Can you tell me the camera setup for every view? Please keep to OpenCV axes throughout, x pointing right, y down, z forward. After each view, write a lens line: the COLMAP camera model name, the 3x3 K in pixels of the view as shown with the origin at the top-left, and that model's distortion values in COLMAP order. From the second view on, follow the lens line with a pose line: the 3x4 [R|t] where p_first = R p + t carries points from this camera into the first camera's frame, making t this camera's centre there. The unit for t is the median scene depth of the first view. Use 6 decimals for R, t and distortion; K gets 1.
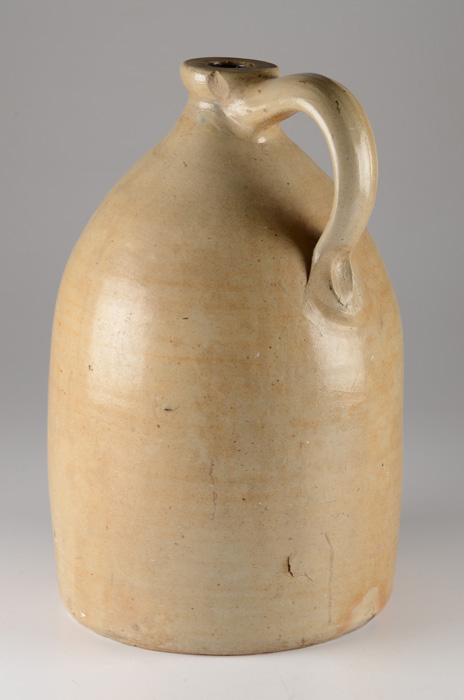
lens RADIAL K [[2692.7, 0, 232.0], [0, 2692.7, 350.0], [0, 0, 1]] dist [0.583569, 0.470329]
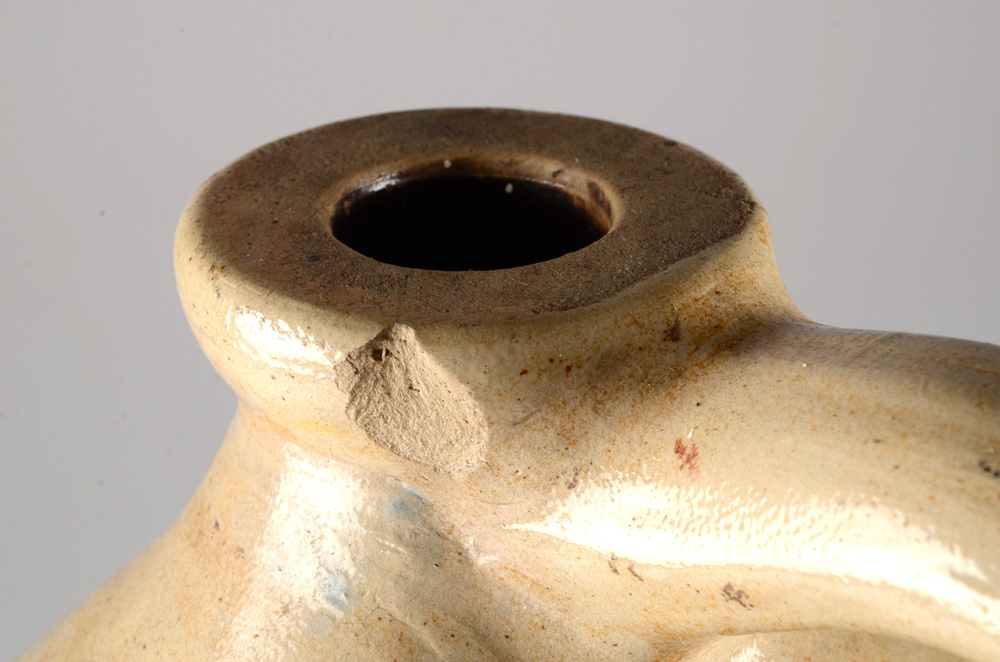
lens RADIAL K [[4474.2, 0, 500.0], [0, 4474.2, 331.0], [0, 0, 1]] dist [0.317062, 4.656600]
pose [[0.997458, -0.065782, 0.027381, -0.007266], [0.061774, 0.989875, 0.127791, -0.137811], [-0.035510, -0.125775, 0.991423, 0.750973]]
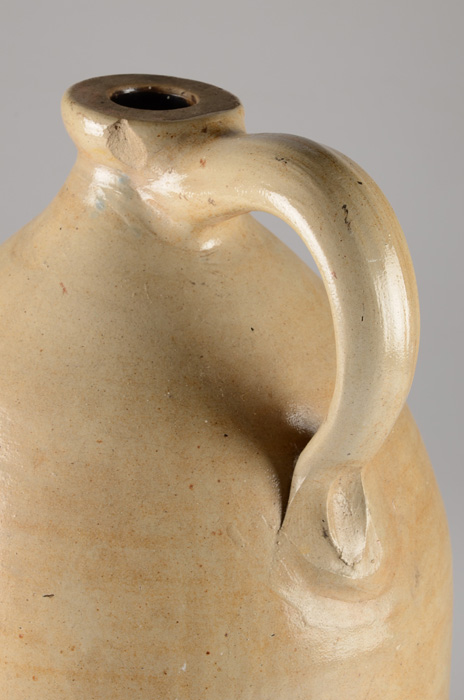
lens RADIAL K [[2629.2, 0, 232.0], [0, 2629.2, 350.0], [0, 0, 1]] dist [0.738507, 0.446328]
pose [[0.999617, 0.027240, -0.004945, 0.019799], [-0.026705, 0.995824, 0.087302, -0.105398], [0.007302, -0.087137, 0.996170, 0.480802]]
